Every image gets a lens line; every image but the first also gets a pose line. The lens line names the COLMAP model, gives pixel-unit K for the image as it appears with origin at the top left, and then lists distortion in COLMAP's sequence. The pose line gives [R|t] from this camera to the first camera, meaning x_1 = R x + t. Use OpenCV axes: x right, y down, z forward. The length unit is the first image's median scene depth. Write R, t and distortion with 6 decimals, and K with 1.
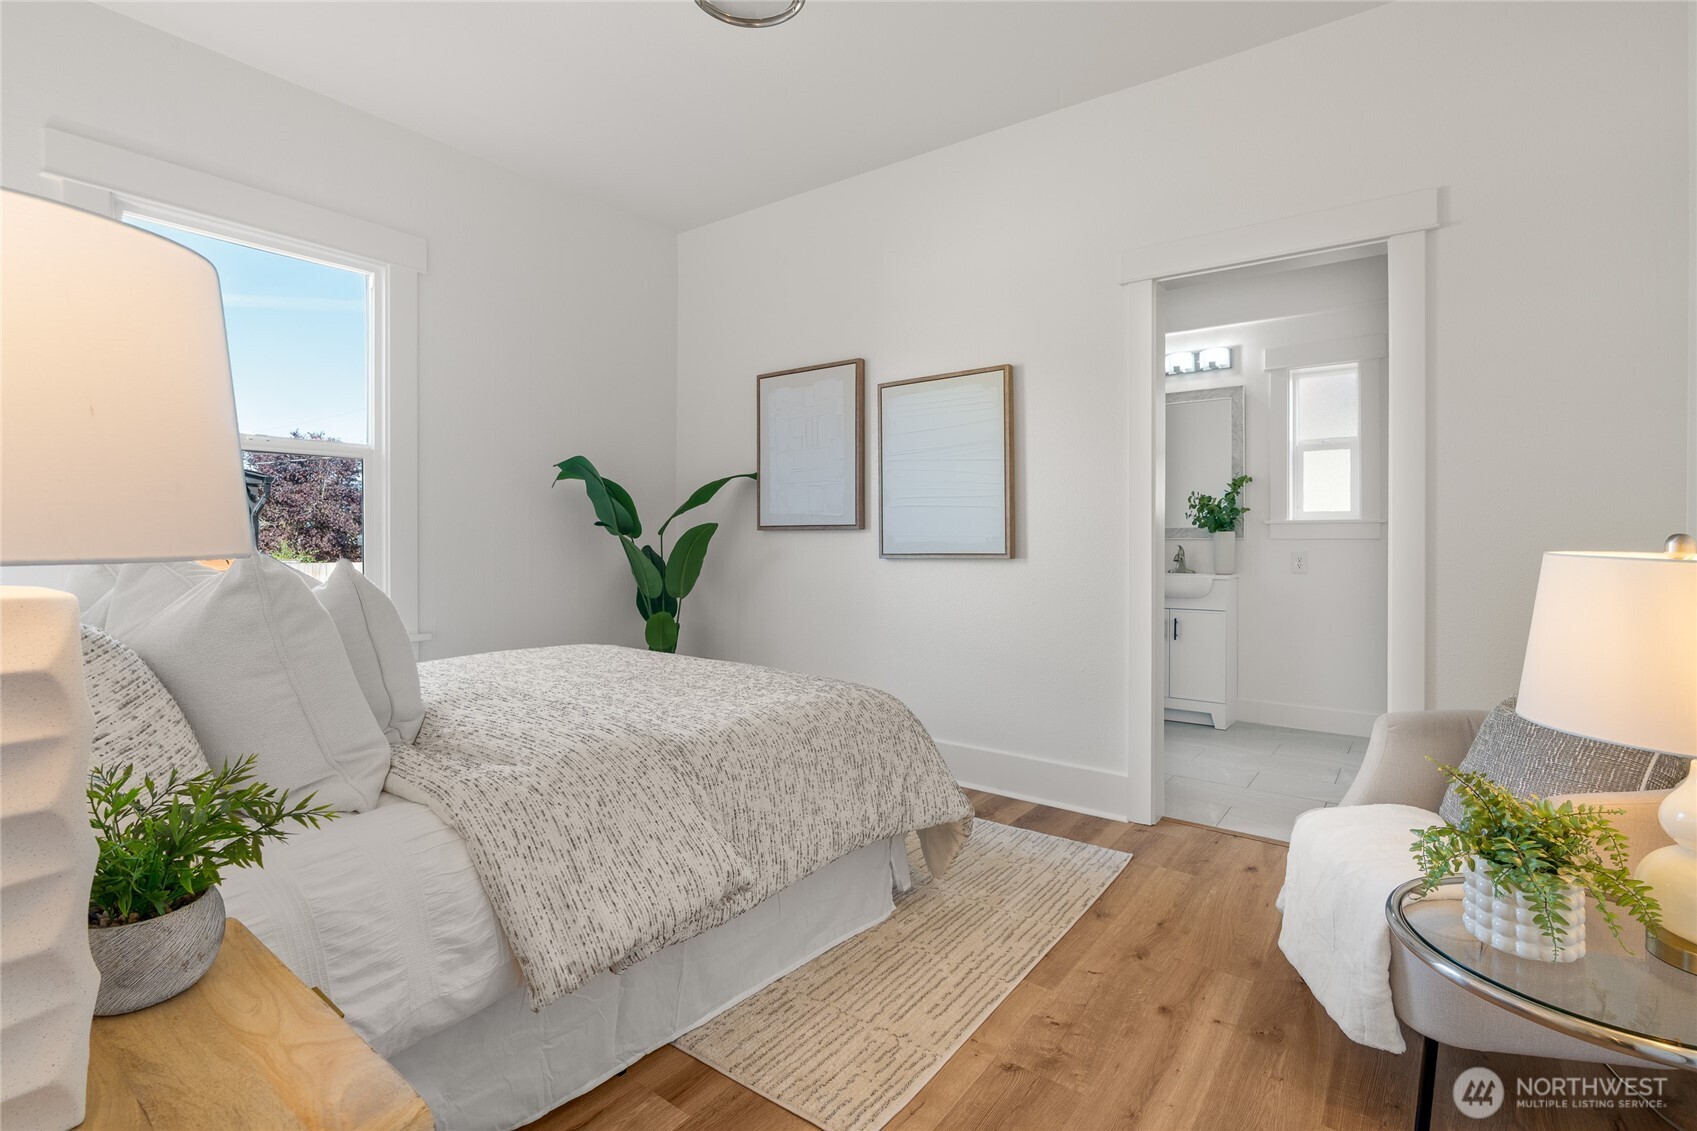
lens RADIAL K [[777.2, 0, 853.9], [0, 777.2, 553.3], [0, 0, 1]] dist [0.000988, 0.000426]
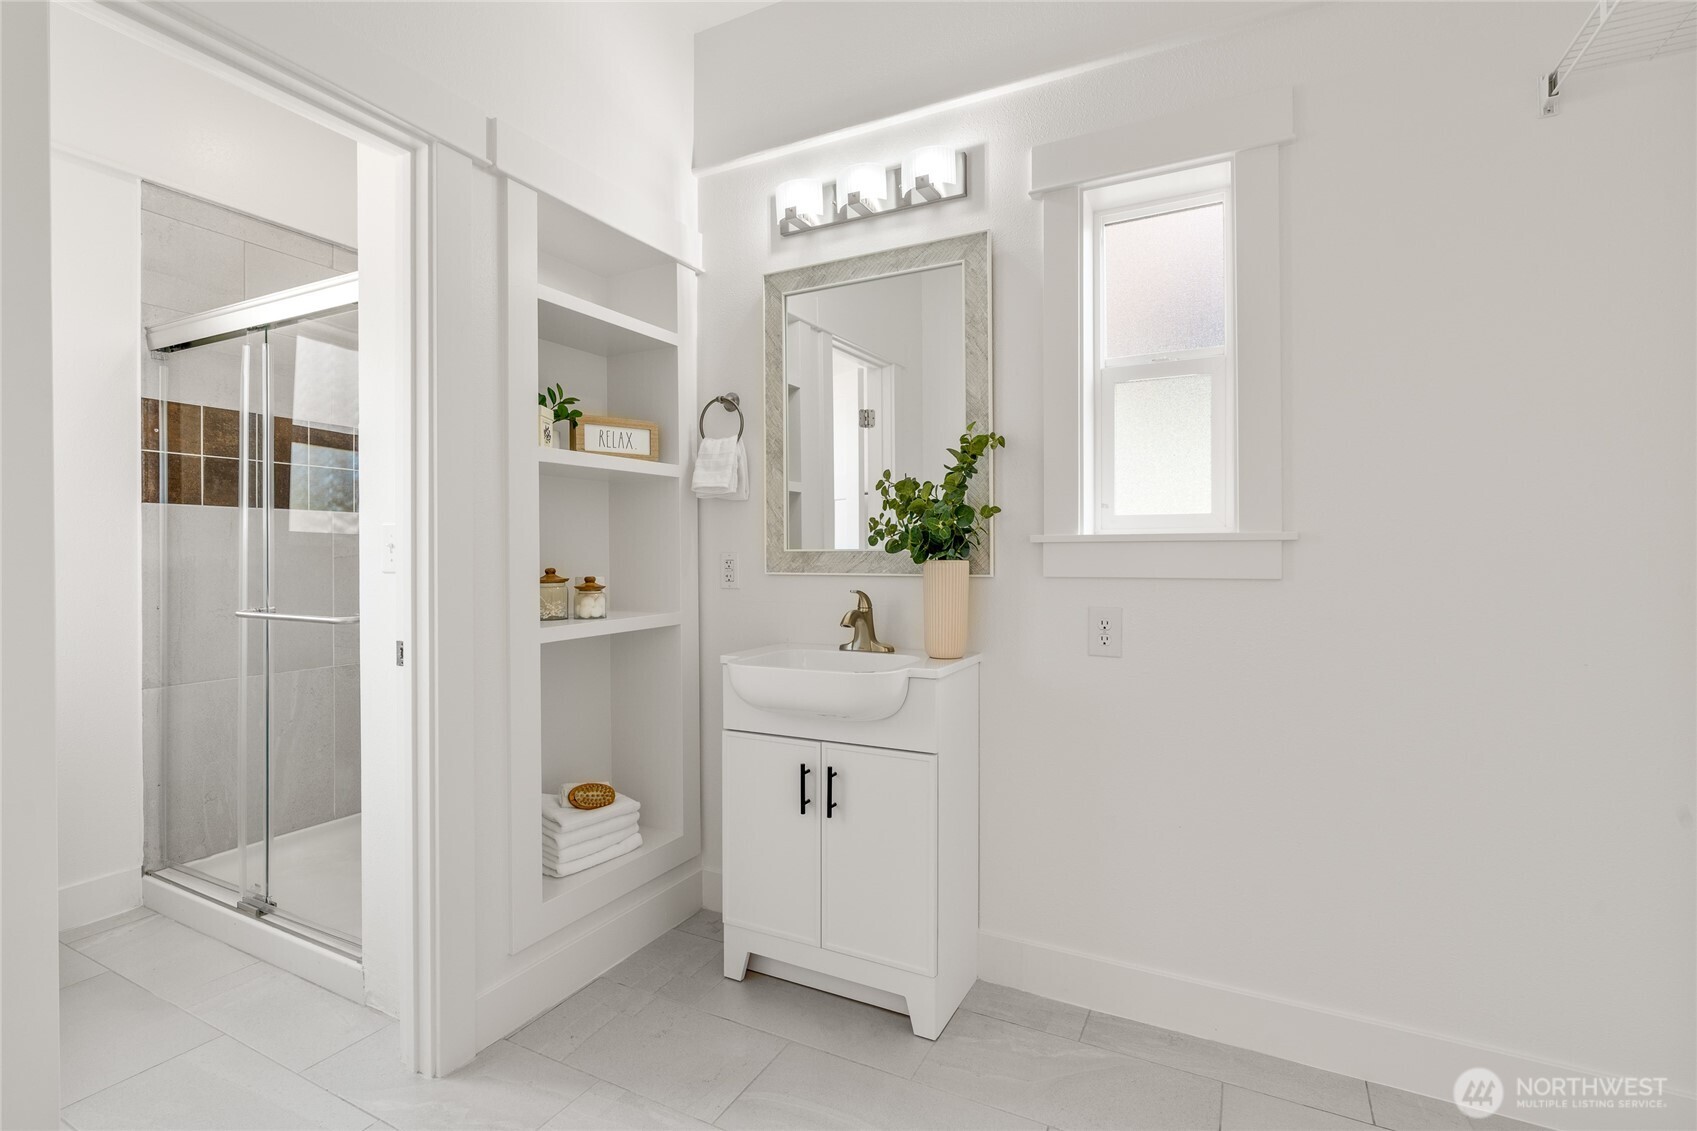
lens RADIAL K [[777.2, 0, 844.3], [0, 777.2, 561.3], [0, 0, 1]] dist [0.000988, 0.000426]
pose [[0.986084, -0.000413, 0.166247, 0.345205], [0.002949, 0.999883, -0.015010, -0.020998], [-0.166221, 0.015292, 0.985970, 0.577448]]
